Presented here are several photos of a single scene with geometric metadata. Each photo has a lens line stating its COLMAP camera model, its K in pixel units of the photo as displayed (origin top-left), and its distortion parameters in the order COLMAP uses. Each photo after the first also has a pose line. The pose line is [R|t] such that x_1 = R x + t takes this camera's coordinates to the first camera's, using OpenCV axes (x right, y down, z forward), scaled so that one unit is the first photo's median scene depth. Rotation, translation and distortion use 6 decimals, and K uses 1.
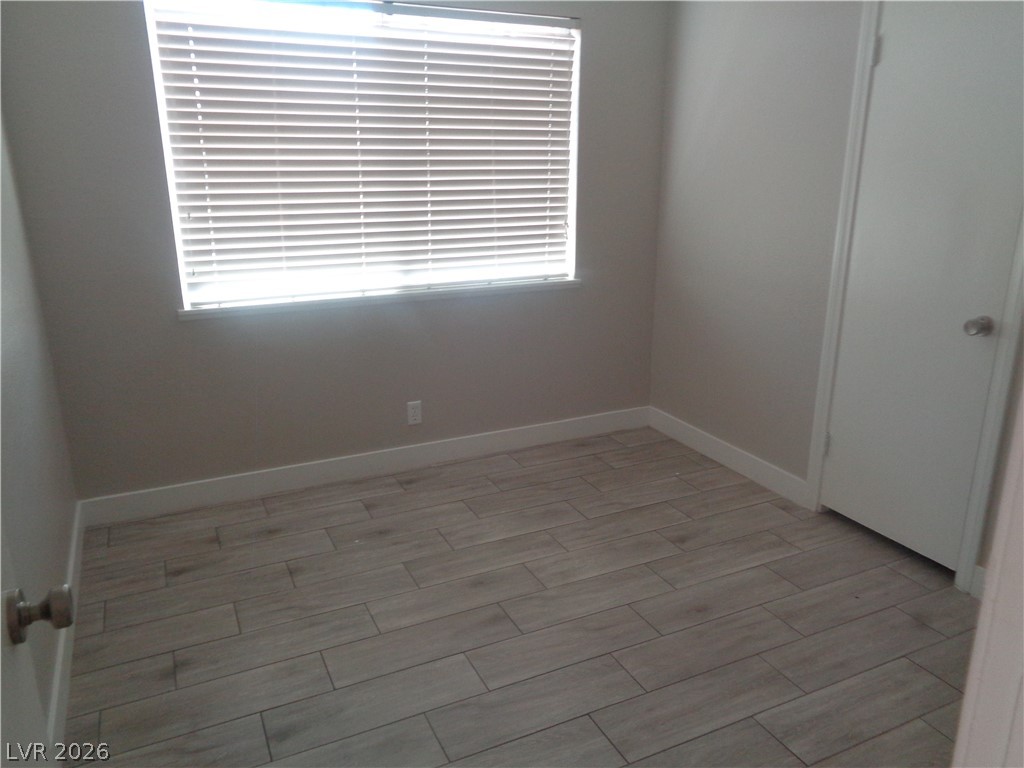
lens RADIAL K [[771.0, 0, 520.8], [0, 771.0, 379.9], [0, 0, 1]] dist [0.028957, -0.000785]
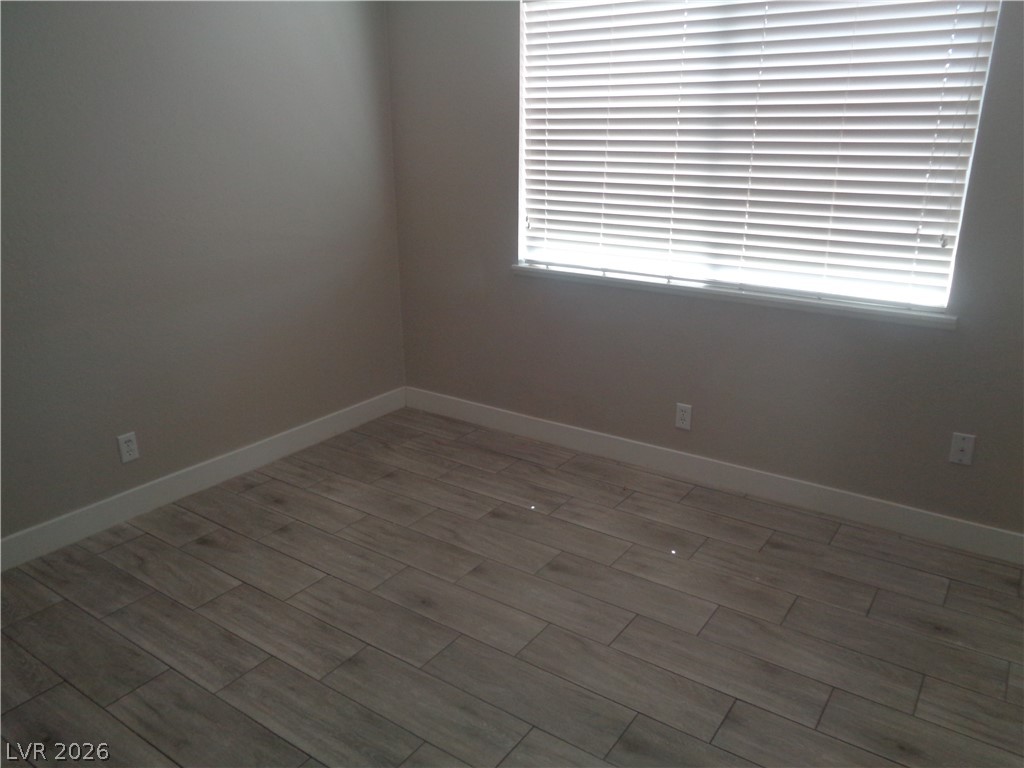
lens RADIAL K [[771.0, 0, 520.8], [0, 771.0, 379.9], [0, 0, 1]] dist [0.028957, -0.000785]
pose [[0.500377, 0.263043, -0.824883, 0.539216], [-0.256302, 0.955032, 0.149072, -0.091020], [0.827002, 0.136827, 0.545295, 0.339461]]
